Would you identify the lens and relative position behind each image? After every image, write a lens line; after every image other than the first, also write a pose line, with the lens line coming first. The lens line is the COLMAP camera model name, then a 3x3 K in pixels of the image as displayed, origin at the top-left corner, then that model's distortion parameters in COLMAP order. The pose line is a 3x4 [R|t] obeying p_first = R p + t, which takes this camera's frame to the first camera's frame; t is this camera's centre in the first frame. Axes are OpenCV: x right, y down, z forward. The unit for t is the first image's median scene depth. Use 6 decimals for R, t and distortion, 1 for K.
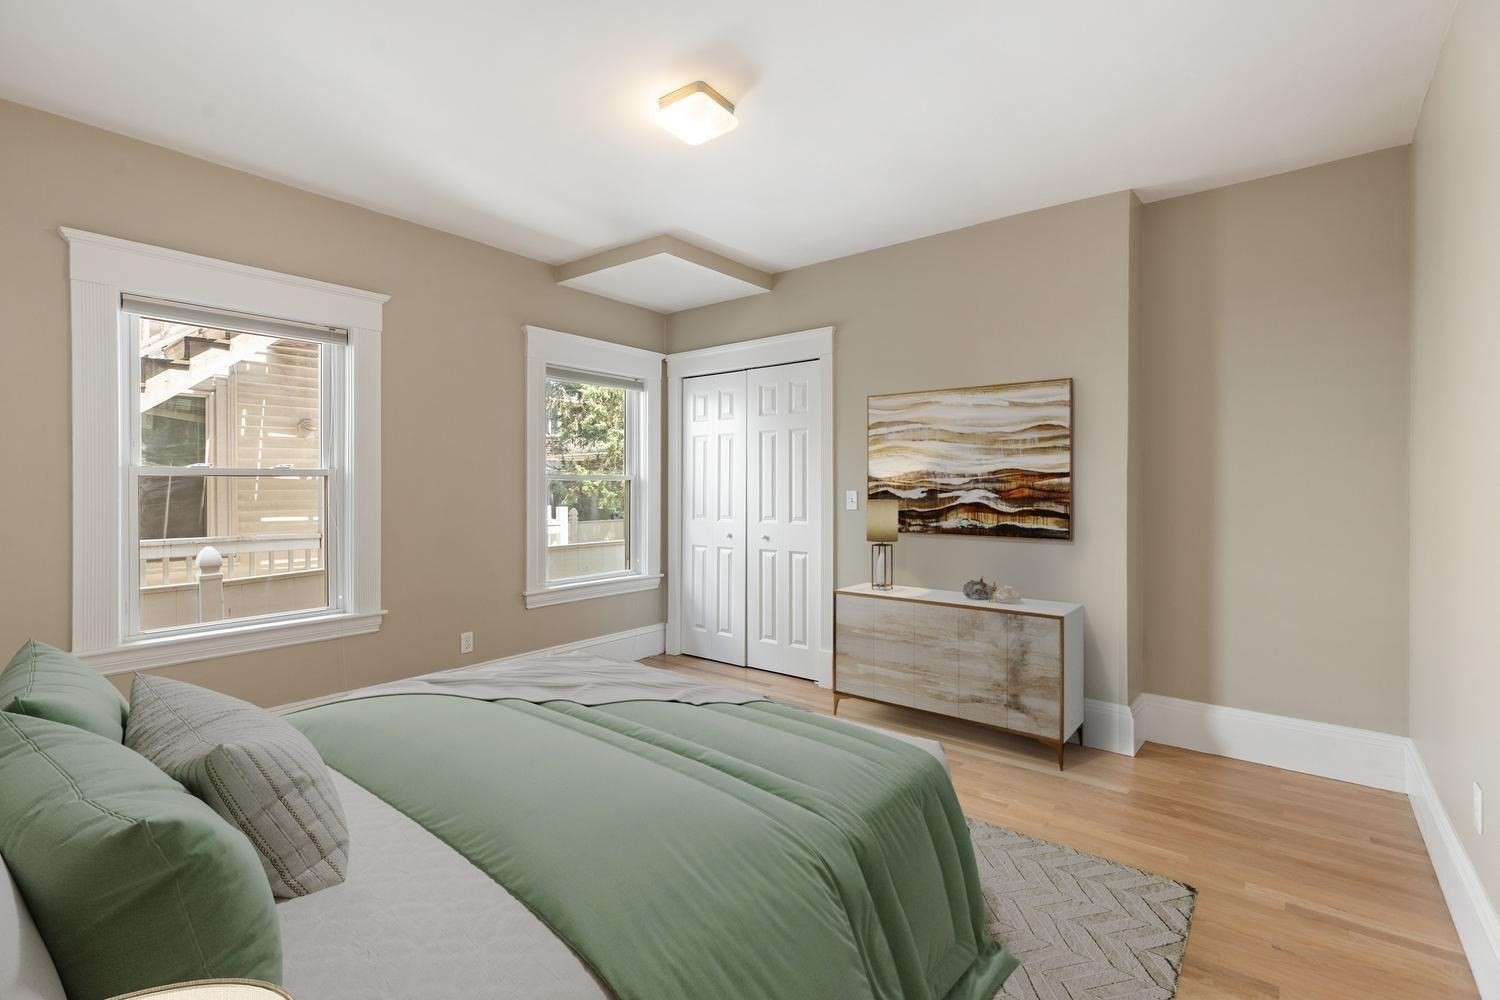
lens RADIAL K [[677.6, 0, 748.6], [0, 677.6, 488.5], [0, 0, 1]] dist [0.005181, -0.000269]
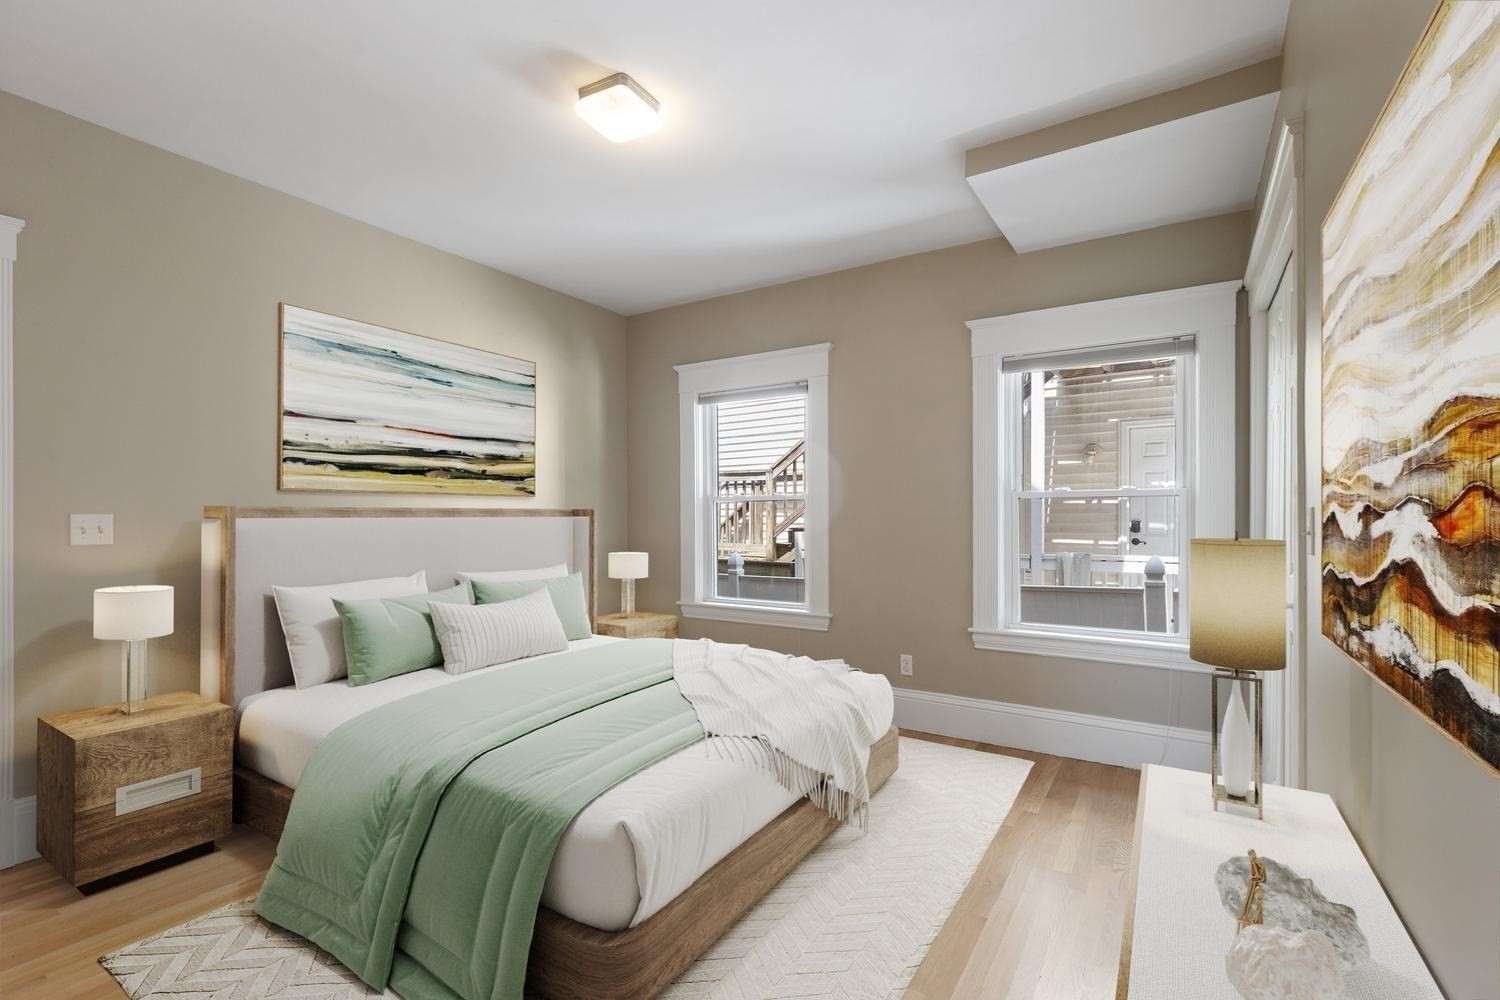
lens RADIAL K [[685.3, 0, 743.7], [0, 685.3, 512.5], [0, 0, 1]] dist [0.001266, -0.000030]
pose [[0.096684, -0.004929, -0.995303, 0.435254], [-0.001214, 0.999986, -0.005070, 0.008254], [0.995314, 0.001698, 0.096677, 0.524736]]
